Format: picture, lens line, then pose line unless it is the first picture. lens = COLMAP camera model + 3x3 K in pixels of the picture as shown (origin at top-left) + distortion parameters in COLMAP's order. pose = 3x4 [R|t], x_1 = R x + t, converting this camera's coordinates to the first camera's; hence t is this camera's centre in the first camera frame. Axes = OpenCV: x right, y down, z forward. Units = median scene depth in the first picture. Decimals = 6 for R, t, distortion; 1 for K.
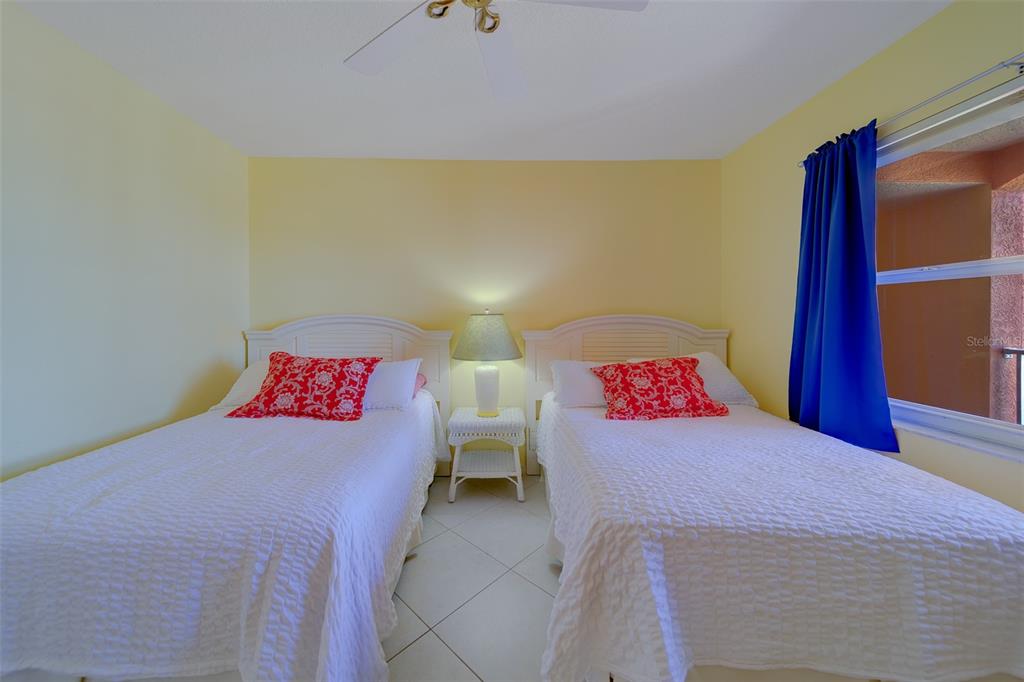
lens RADIAL K [[362.6, 0, 497.0], [0, 362.6, 317.8], [0, 0, 1]] dist [0.006806, -0.000495]
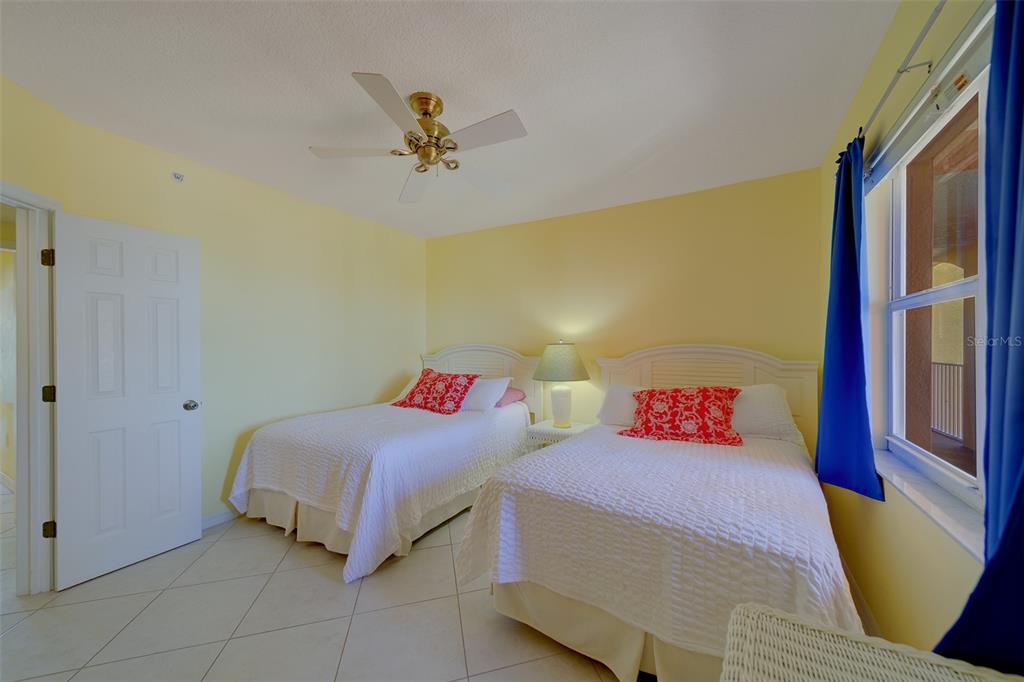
lens RADIAL K [[362.6, 0, 537.9], [0, 362.6, 347.2], [0, 0, 1]] dist [0.006806, -0.000495]
pose [[0.877705, 0.004467, -0.479181, 0.638067], [-0.003372, 0.999989, 0.003147, -0.002527], [0.479190, -0.001147, 0.877710, -0.140238]]
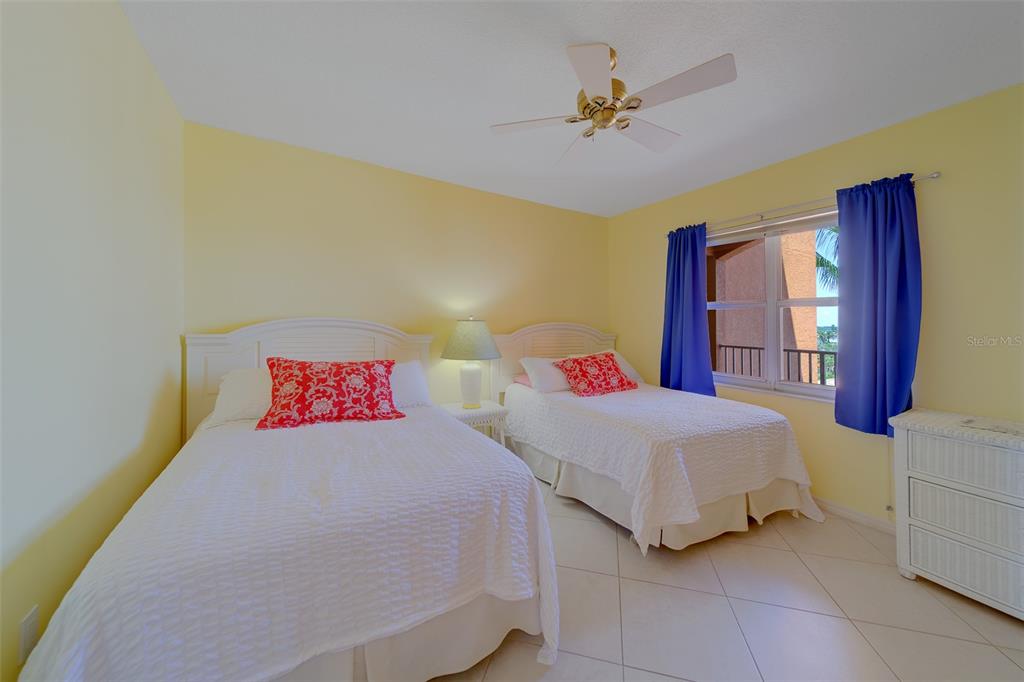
lens RADIAL K [[362.6, 0, 515.2], [0, 362.6, 314.0], [0, 0, 1]] dist [0.006806, -0.000495]
pose [[0.861494, 0.030519, 0.506850, -0.645370], [-0.018169, 0.999406, -0.029295, 0.002657], [-0.507443, 0.016028, 0.861536, -0.093800]]
